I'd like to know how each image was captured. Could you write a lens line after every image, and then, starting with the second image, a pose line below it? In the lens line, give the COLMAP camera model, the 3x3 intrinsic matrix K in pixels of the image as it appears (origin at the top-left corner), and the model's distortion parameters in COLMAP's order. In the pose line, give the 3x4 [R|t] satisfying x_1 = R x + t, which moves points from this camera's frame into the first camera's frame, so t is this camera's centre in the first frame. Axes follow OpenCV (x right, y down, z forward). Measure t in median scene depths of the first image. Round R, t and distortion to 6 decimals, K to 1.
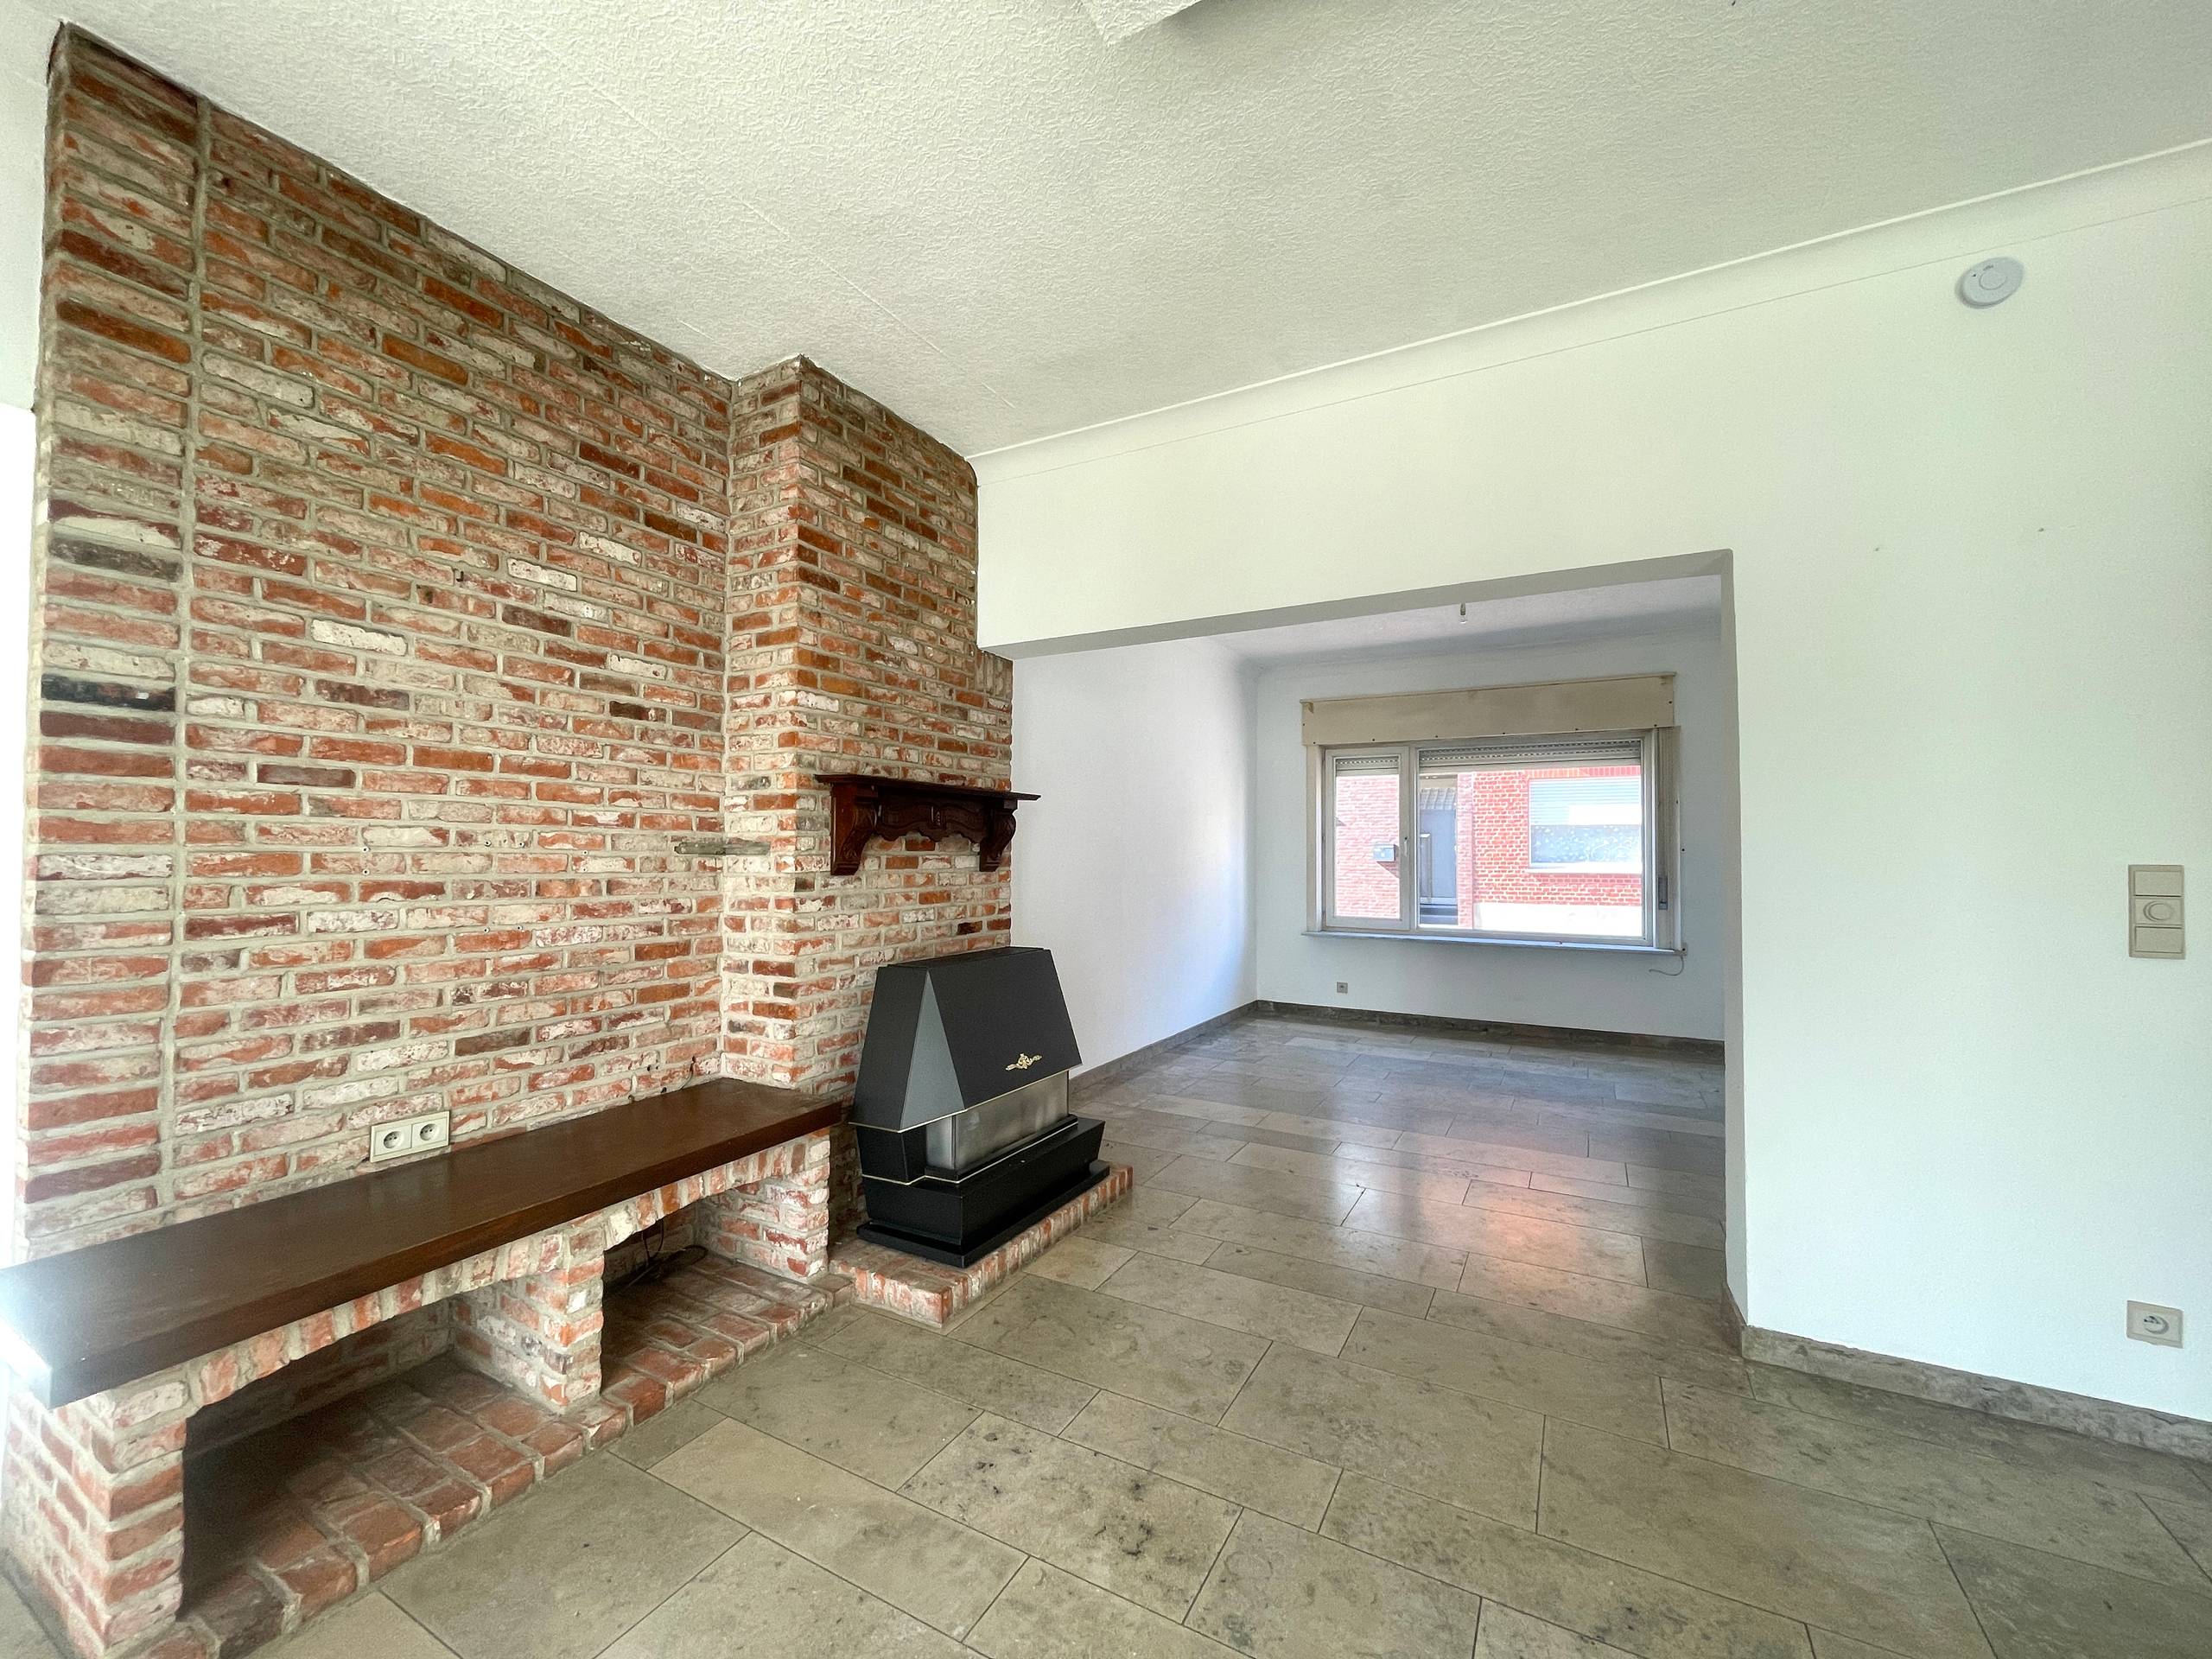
lens RADIAL K [[897.8, 0, 1087.9], [0, 897.8, 831.4], [0, 0, 1]] dist [0.003159, 0.000215]
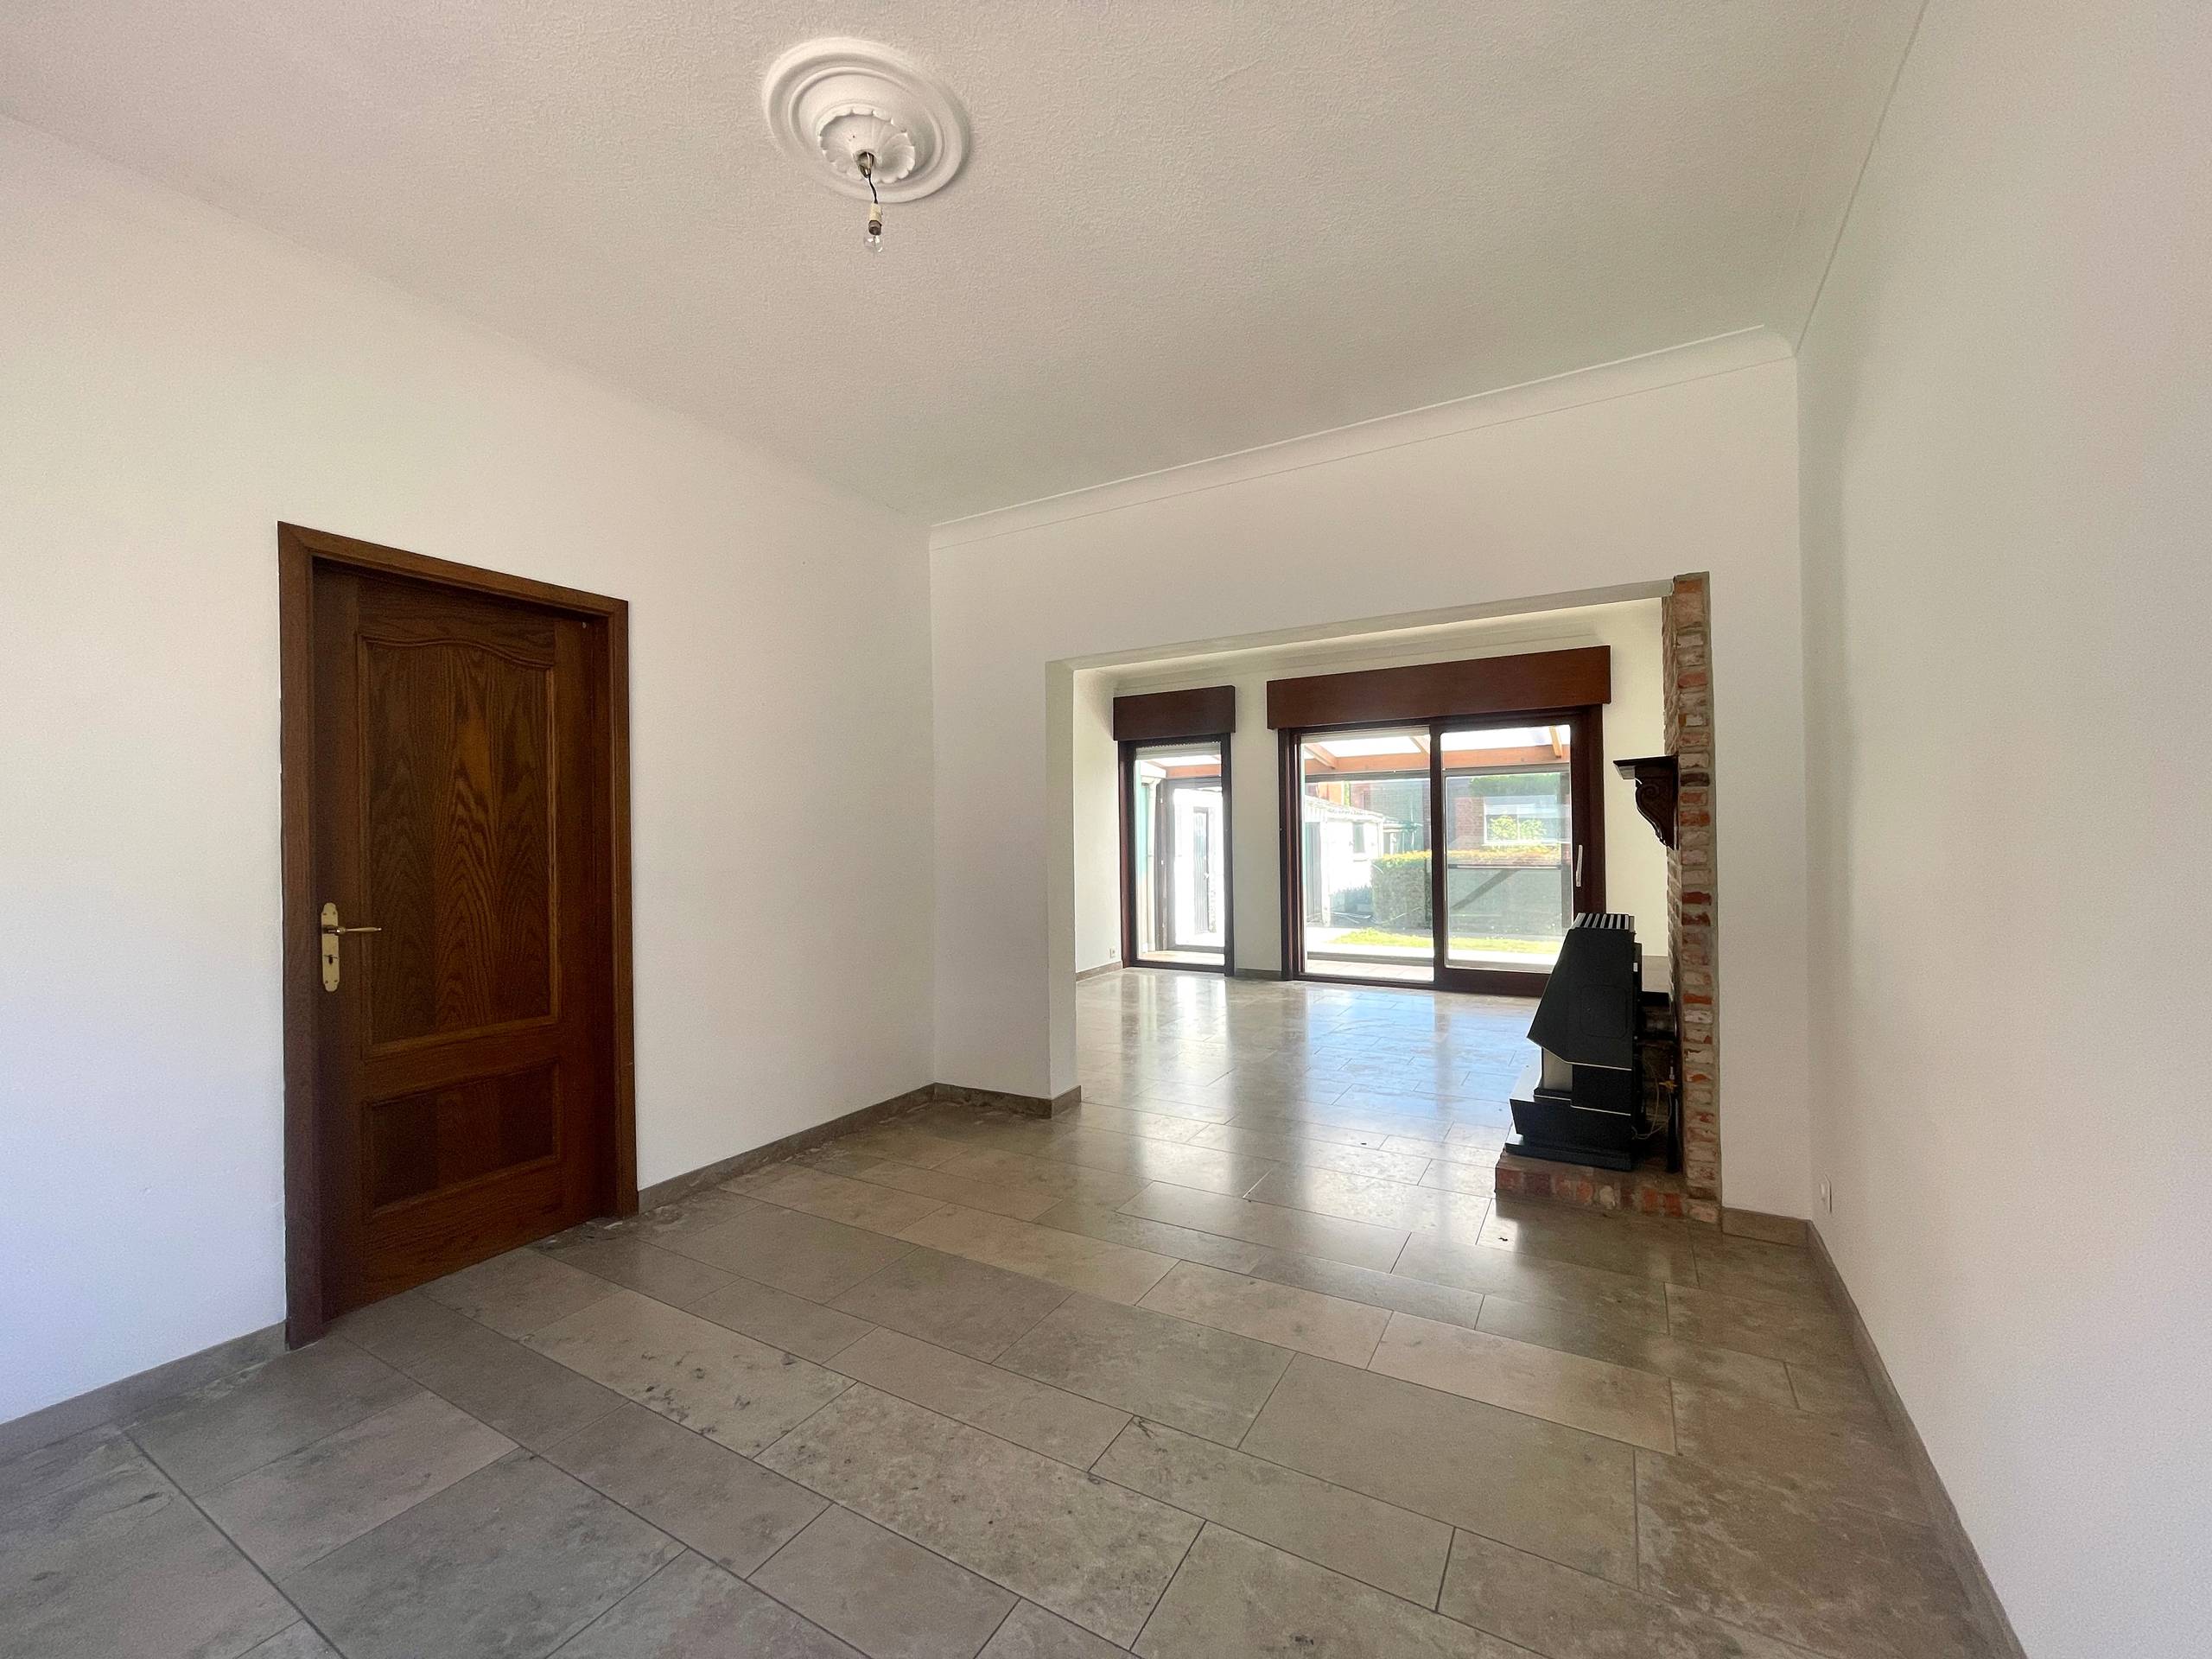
lens RADIAL K [[897.8, 0, 1109.3], [0, 897.8, 833.9], [0, 0, 1]] dist [0.003159, 0.000215]
pose [[-0.999572, 0.015065, 0.025076, 0.462113], [0.014331, 0.999470, -0.029214, 0.052576], [-0.025503, -0.028842, -0.999259, 2.105484]]
